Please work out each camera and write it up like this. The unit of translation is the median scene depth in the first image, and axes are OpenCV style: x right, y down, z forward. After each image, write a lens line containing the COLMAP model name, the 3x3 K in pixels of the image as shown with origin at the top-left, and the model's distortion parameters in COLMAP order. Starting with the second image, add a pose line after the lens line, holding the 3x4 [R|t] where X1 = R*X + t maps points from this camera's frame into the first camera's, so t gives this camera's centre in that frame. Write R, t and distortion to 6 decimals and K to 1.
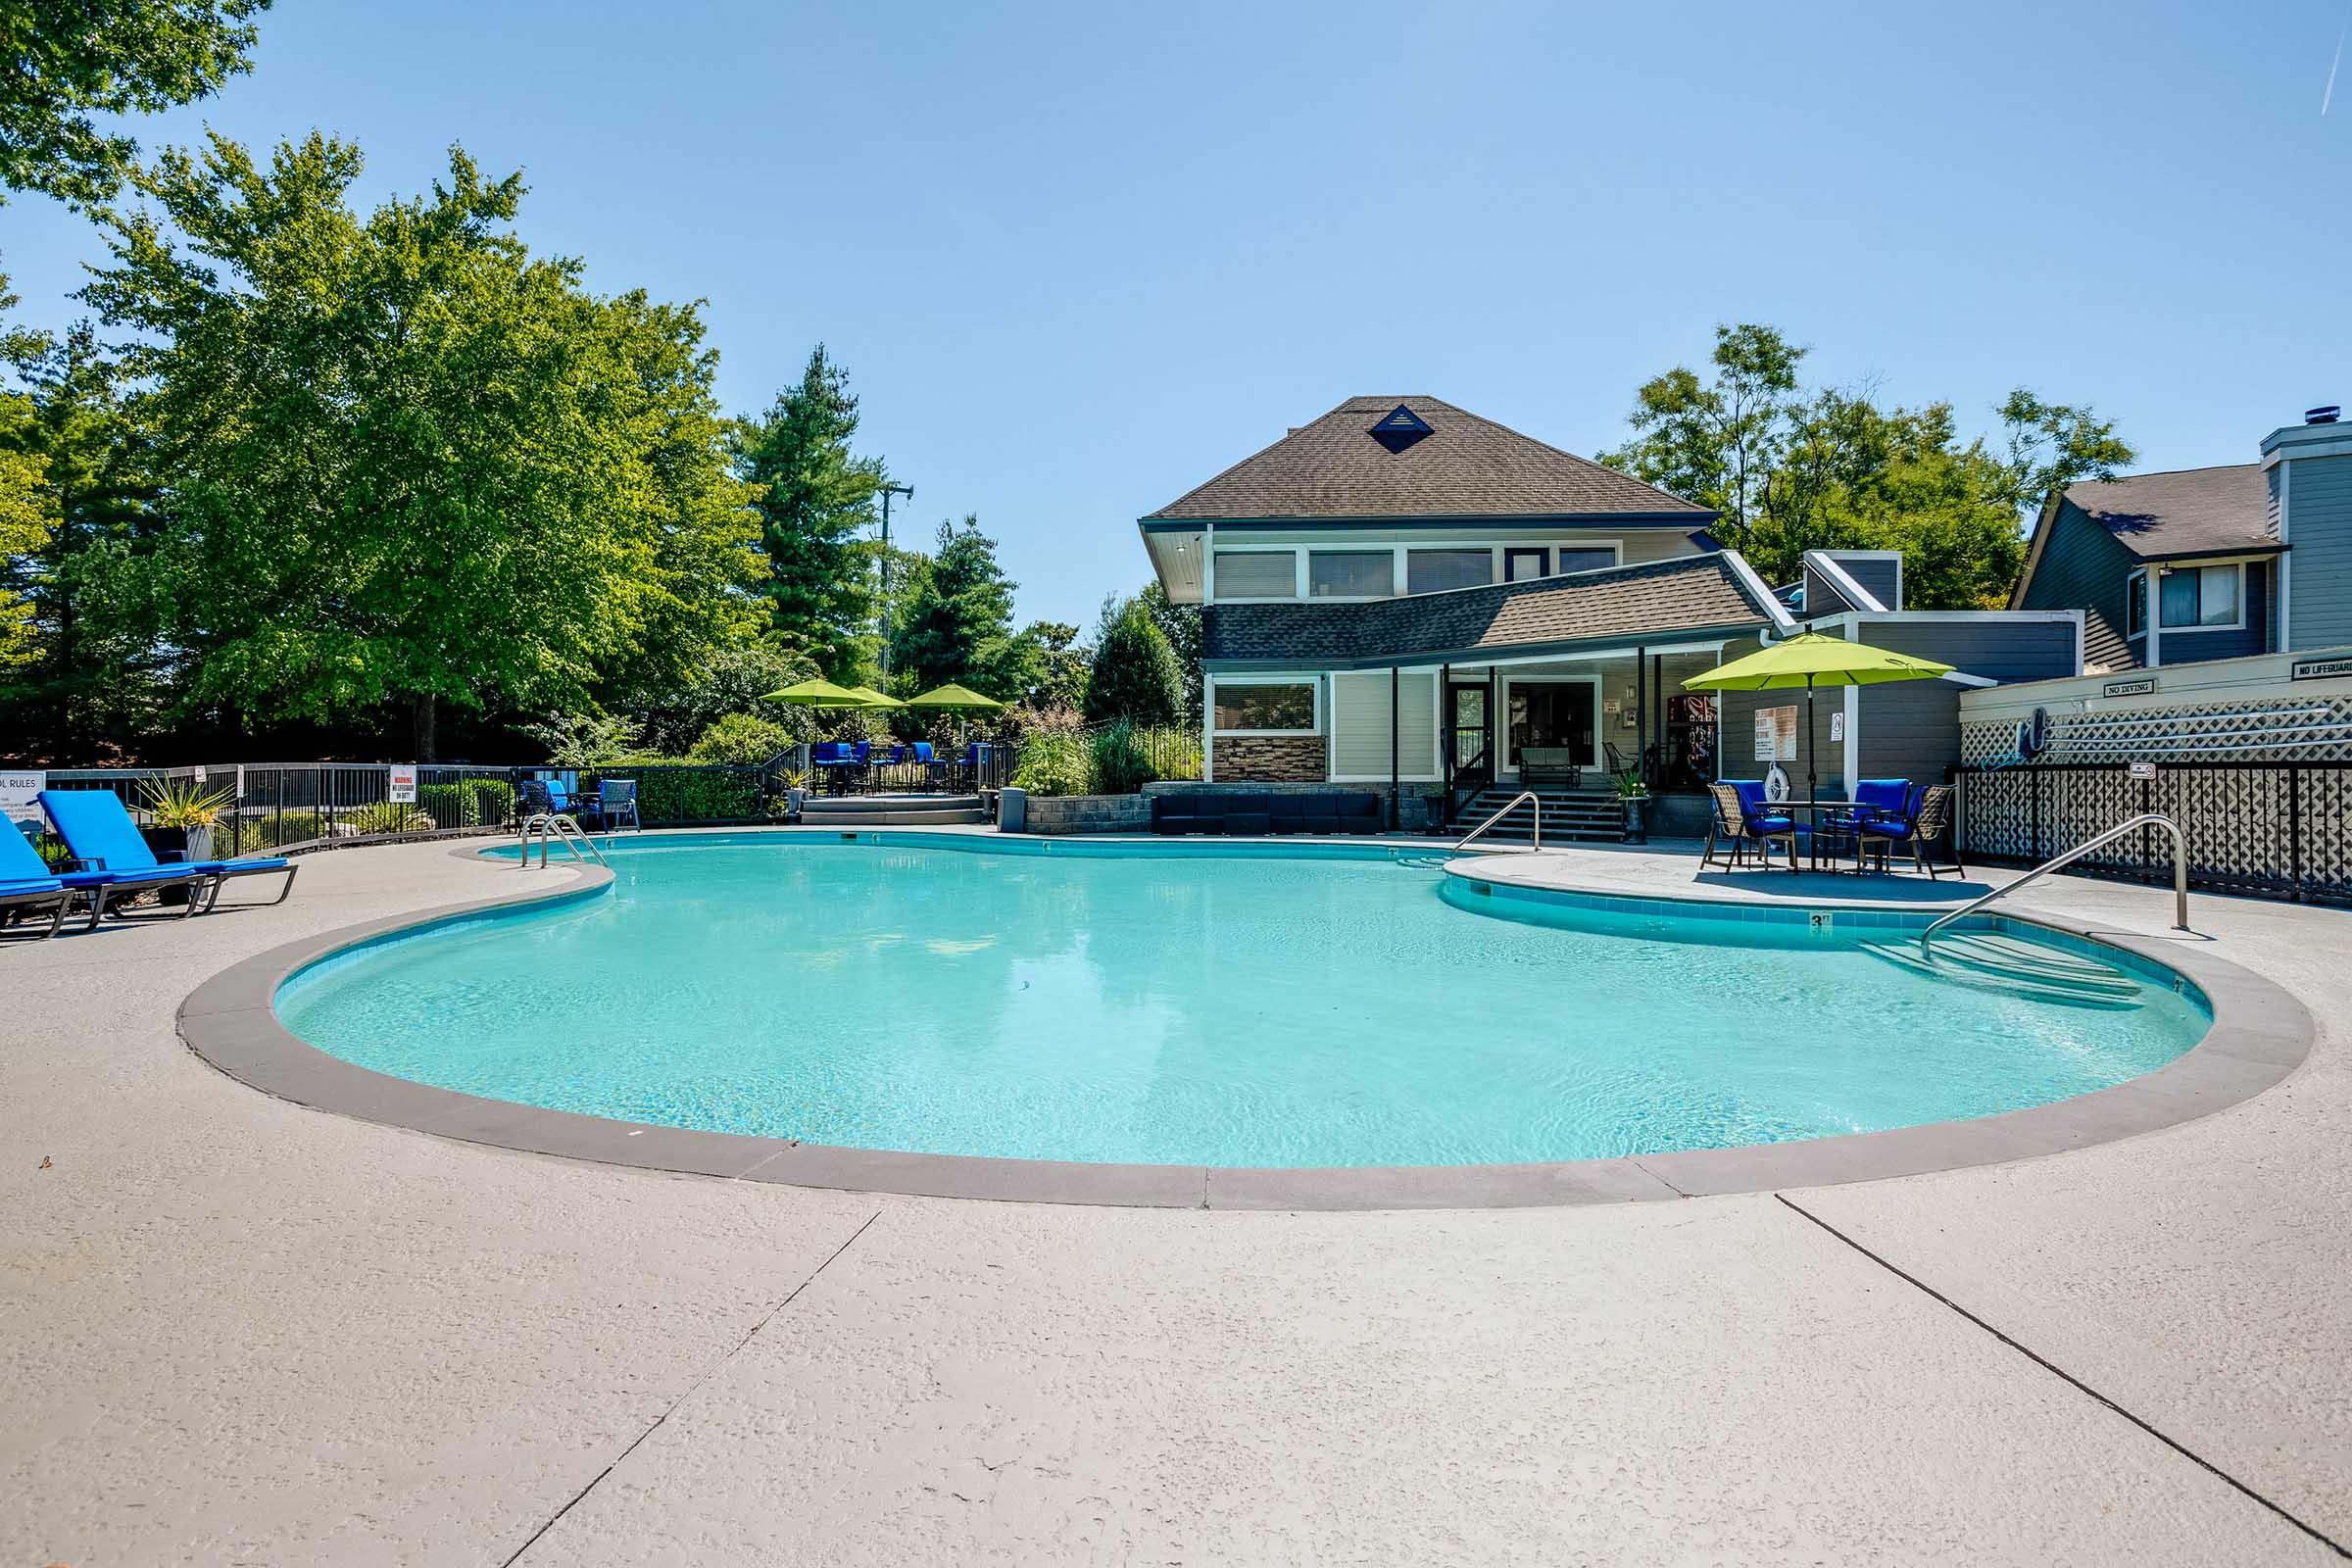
lens RADIAL K [[1144.4, 0, 1180.4], [0, 1144.4, 784.5], [0, 0, 1]] dist [-0.000058, 0.001117]
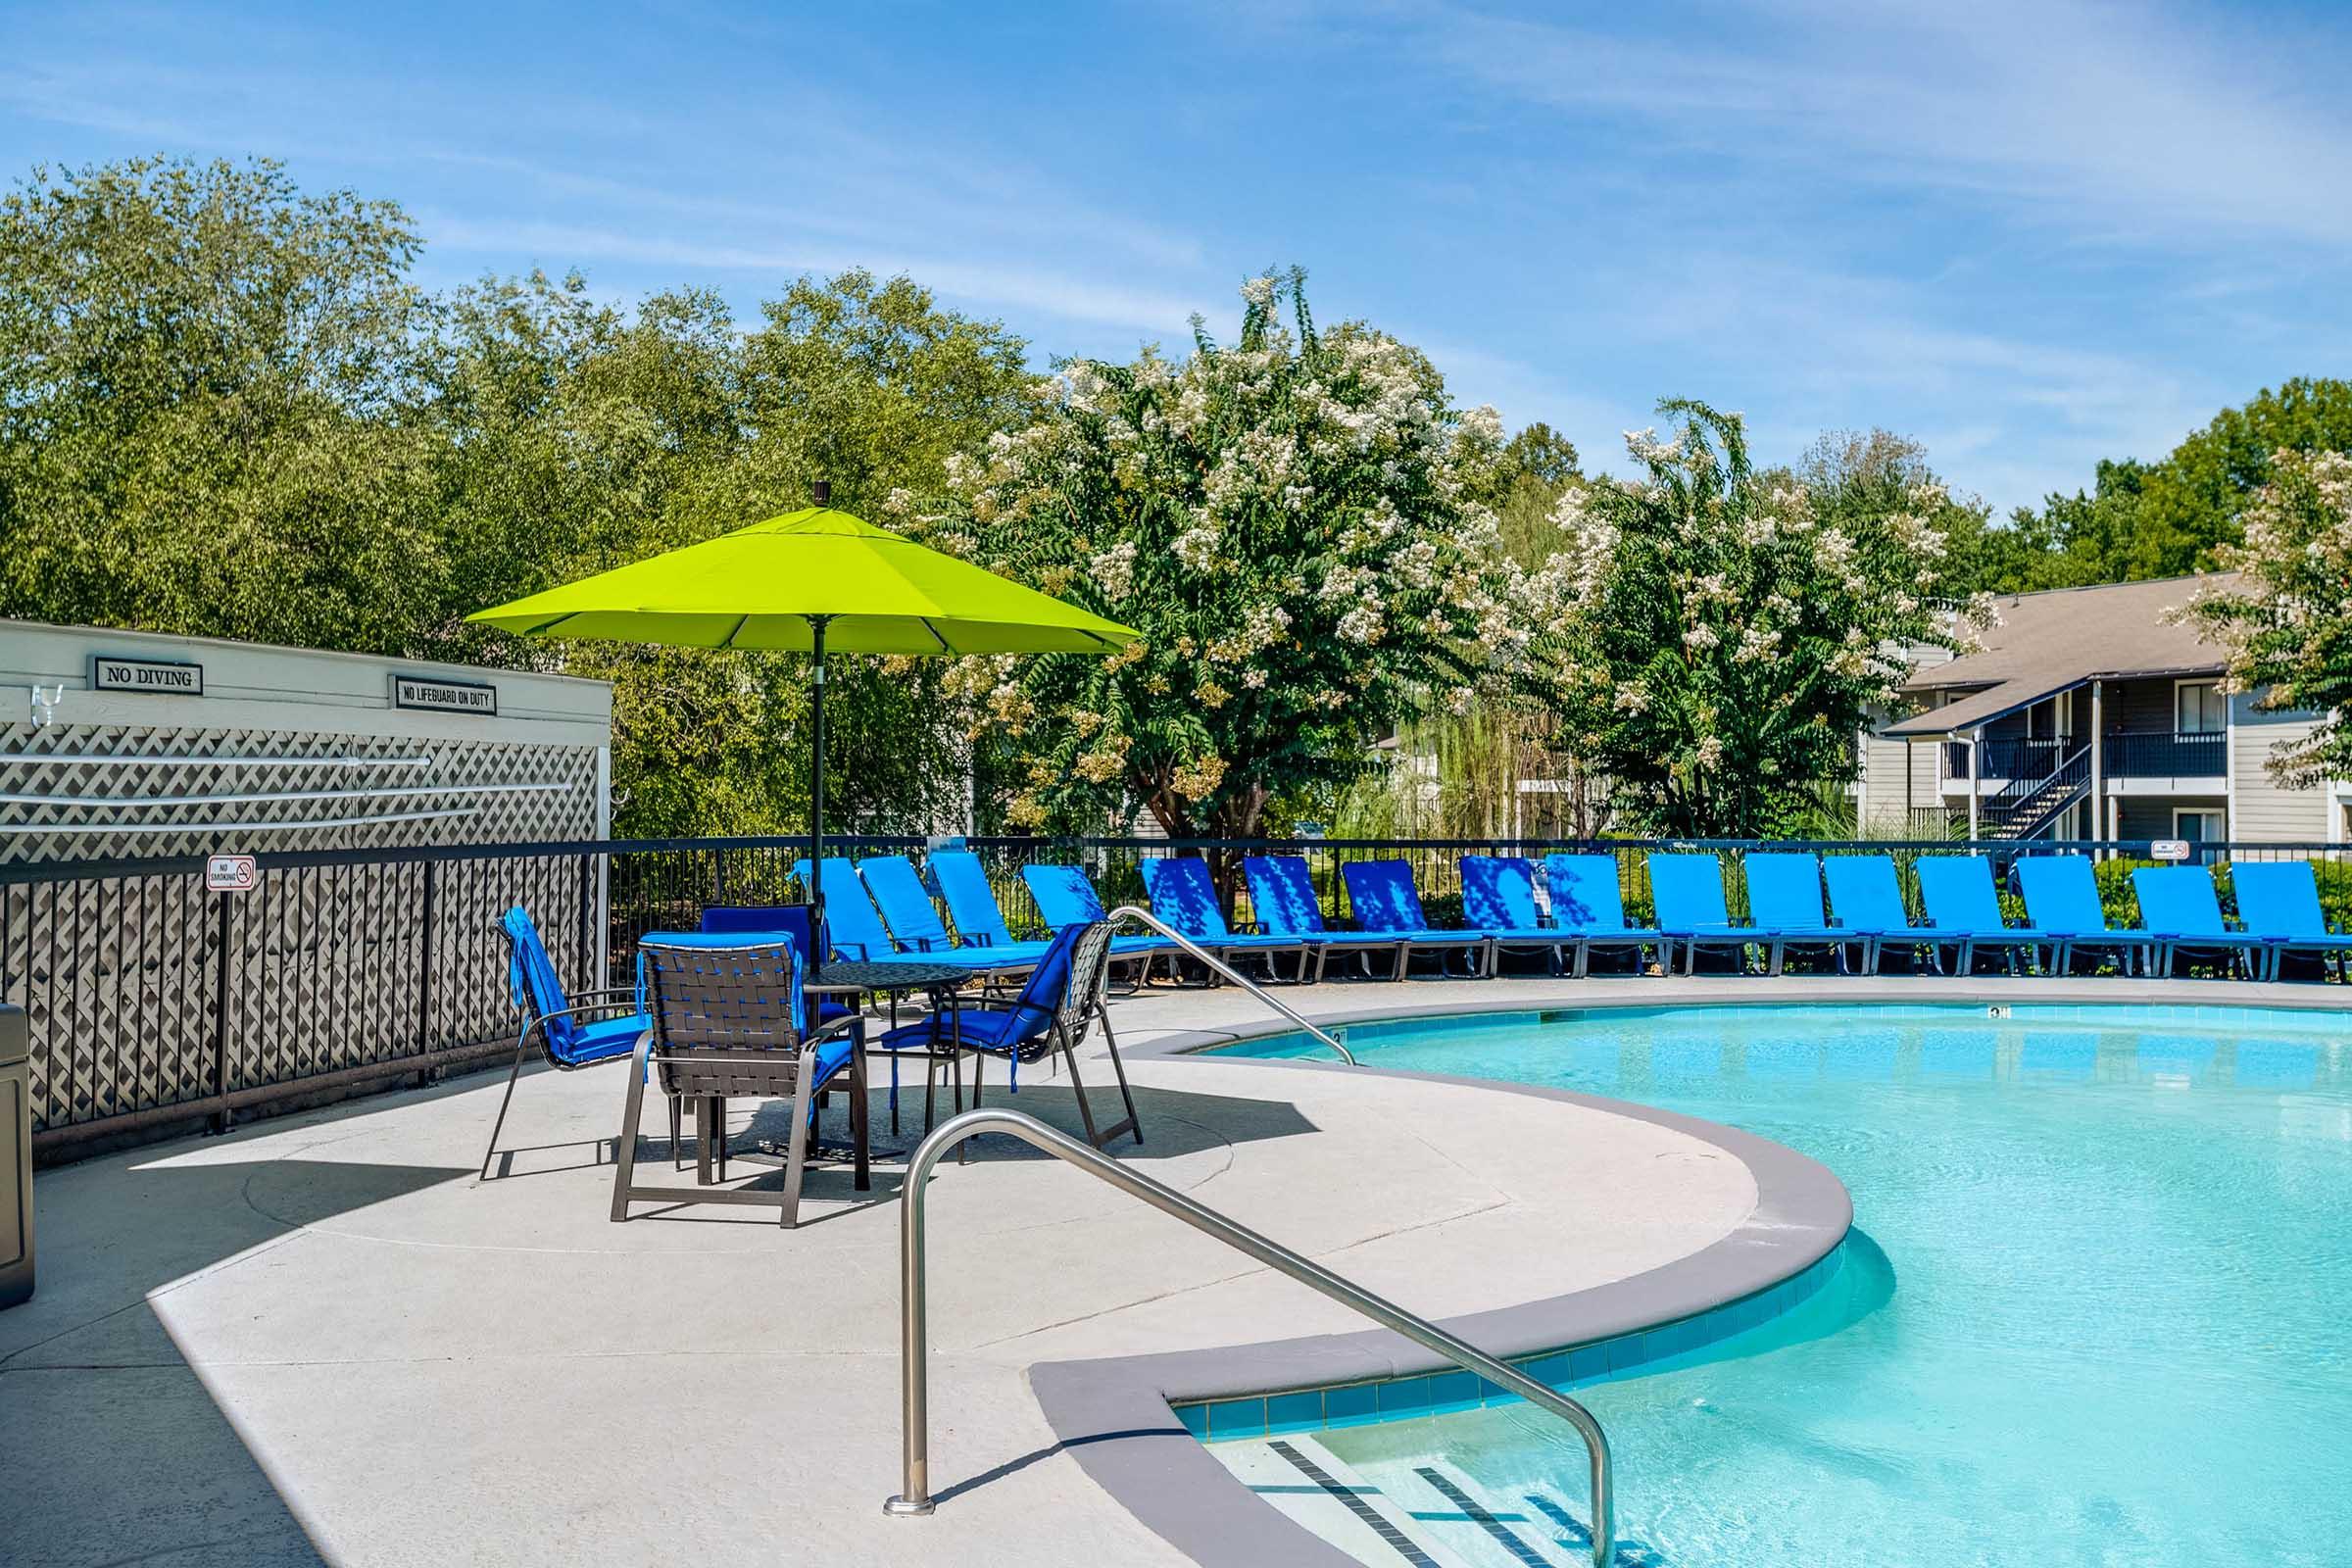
lens RADIAL K [[2274.9, 0, 1187.5], [0, 2274.9, 782.5], [0, 0, 1]] dist [0.066922, 0.000000]
pose [[-0.971702, 0.004119, 0.236173, 0.146597], [0.004230, 0.999991, -0.000039, -0.024110], [-0.236171, 0.000961, -0.971711, 0.950207]]
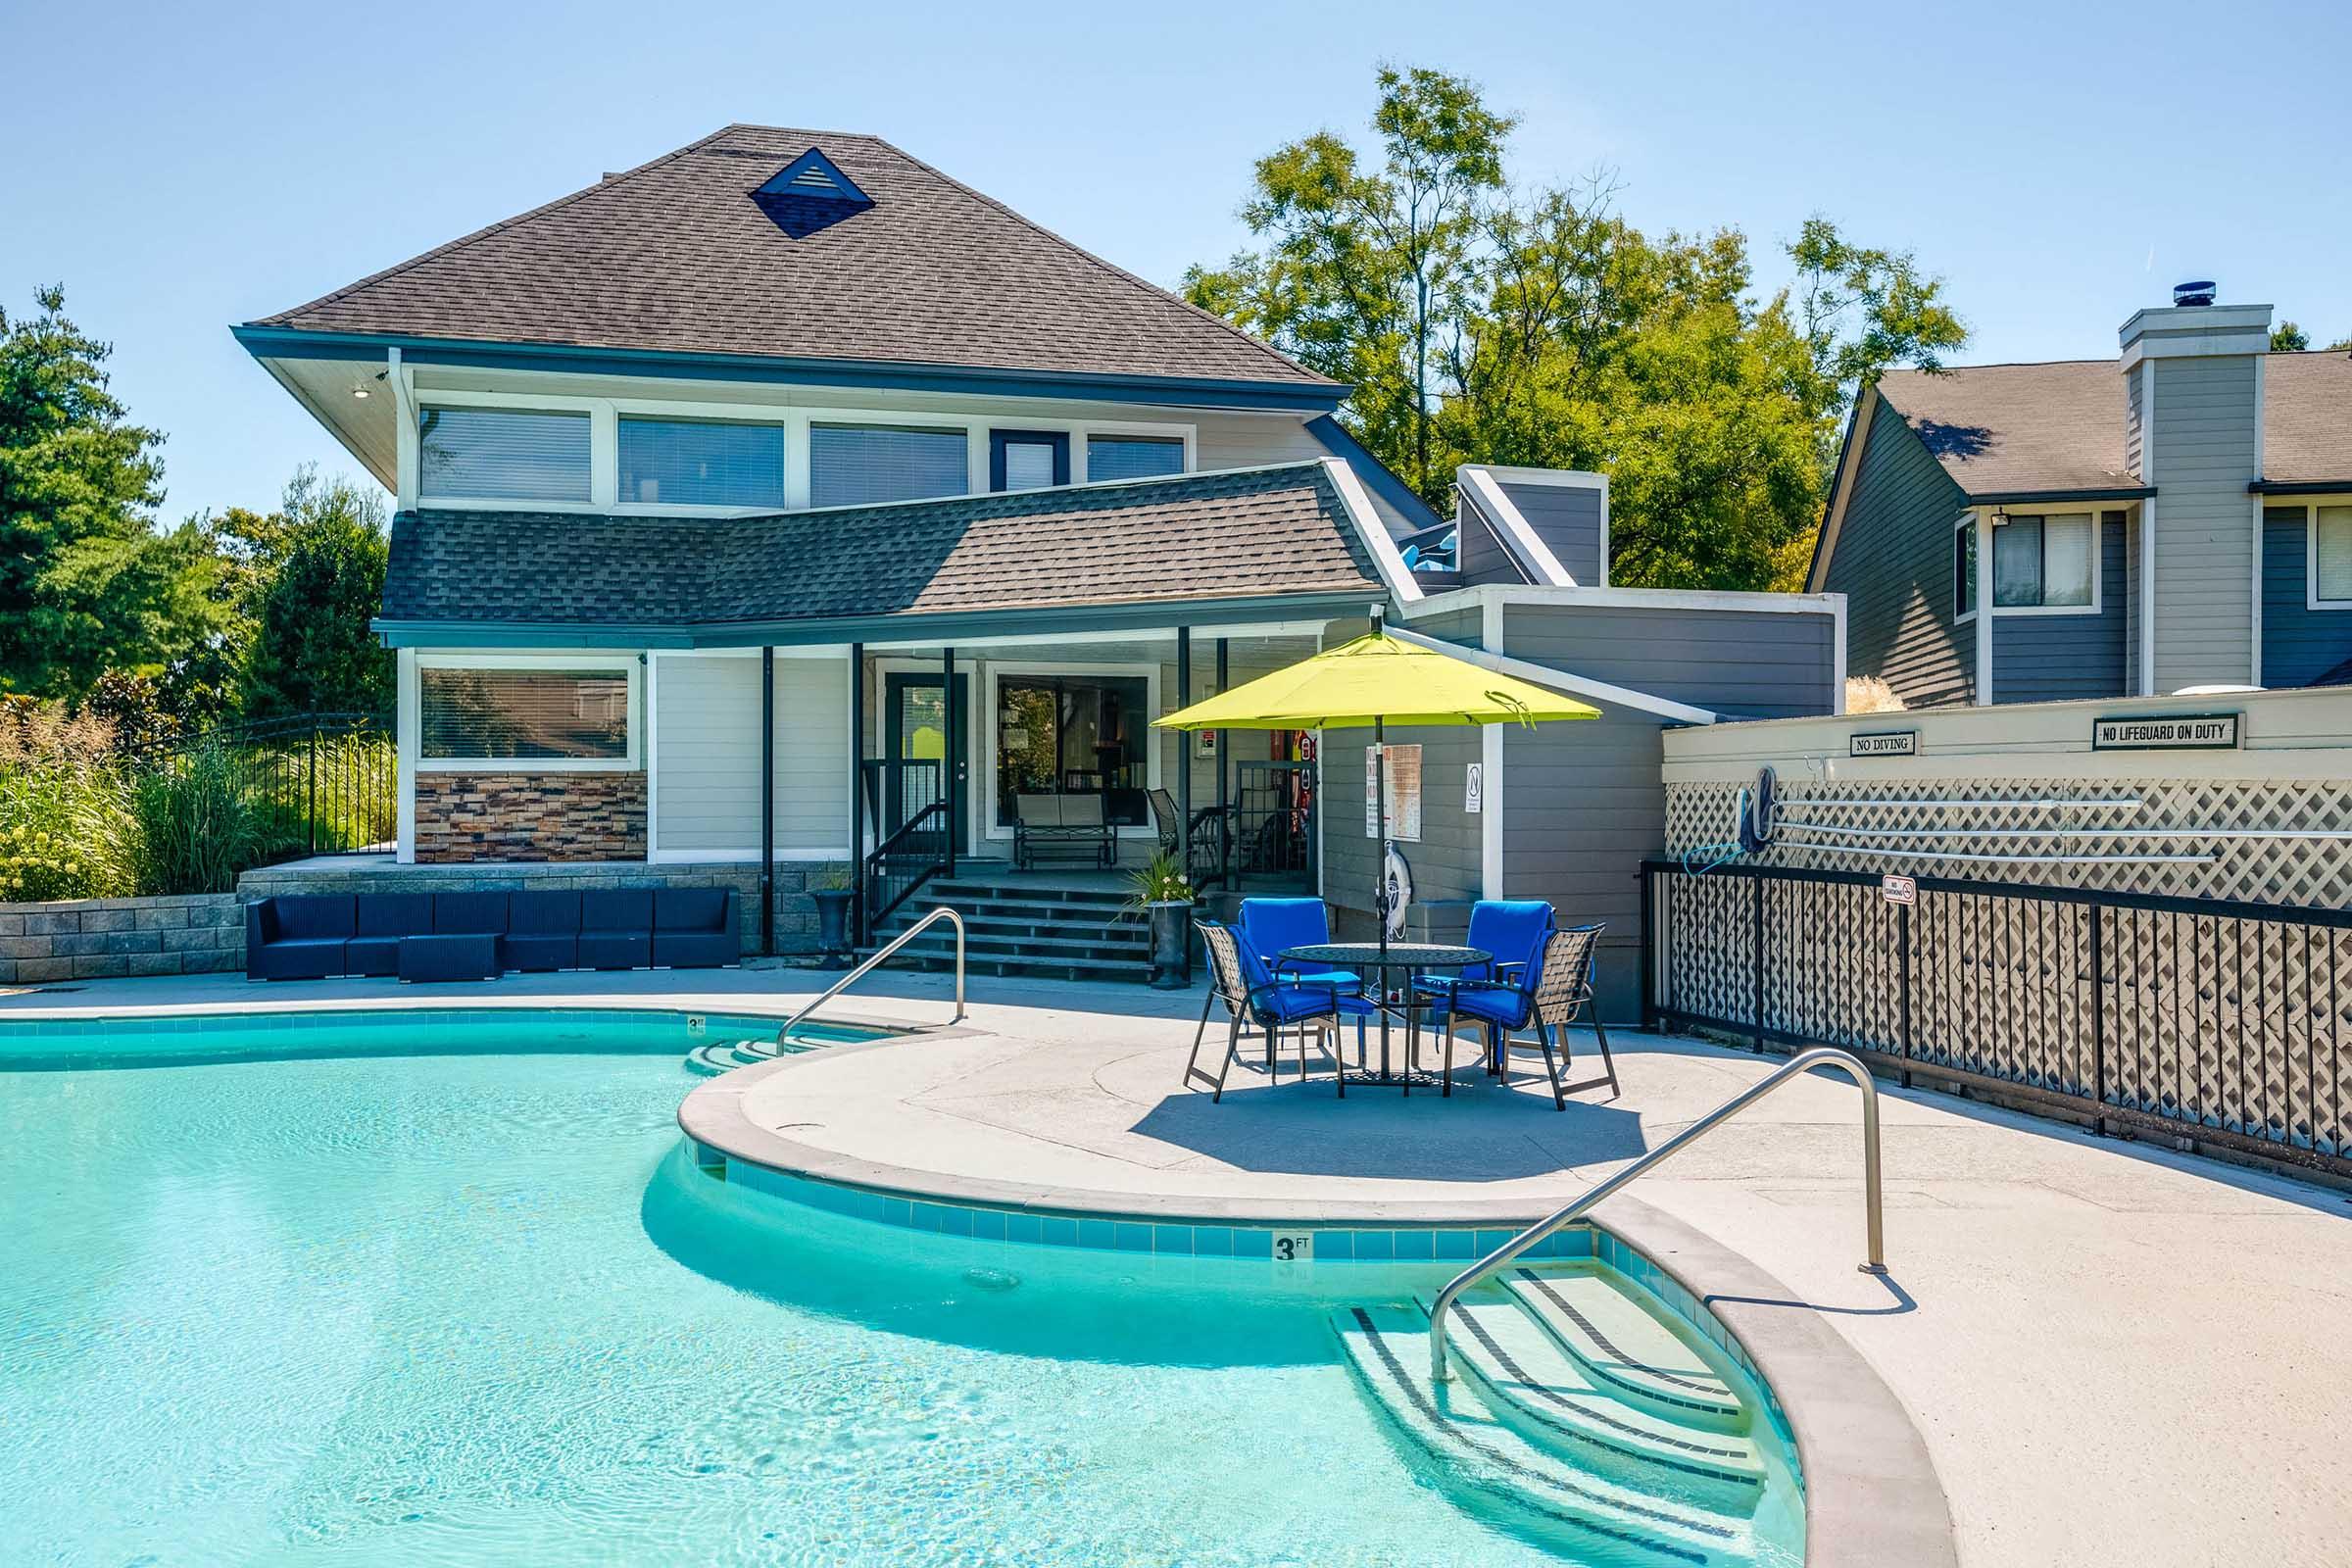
lens RADIAL K [[1952.3, 0, 1201.6], [0, 1952.3, 800.6], [0, 0, 1]] dist [0.008414, 0.029954]
pose [[0.955975, -0.002263, 0.293440, 0.113428], [0.002198, 0.999997, 0.000552, -0.031148], [-0.293441, 0.000117, 0.955977, 0.083757]]
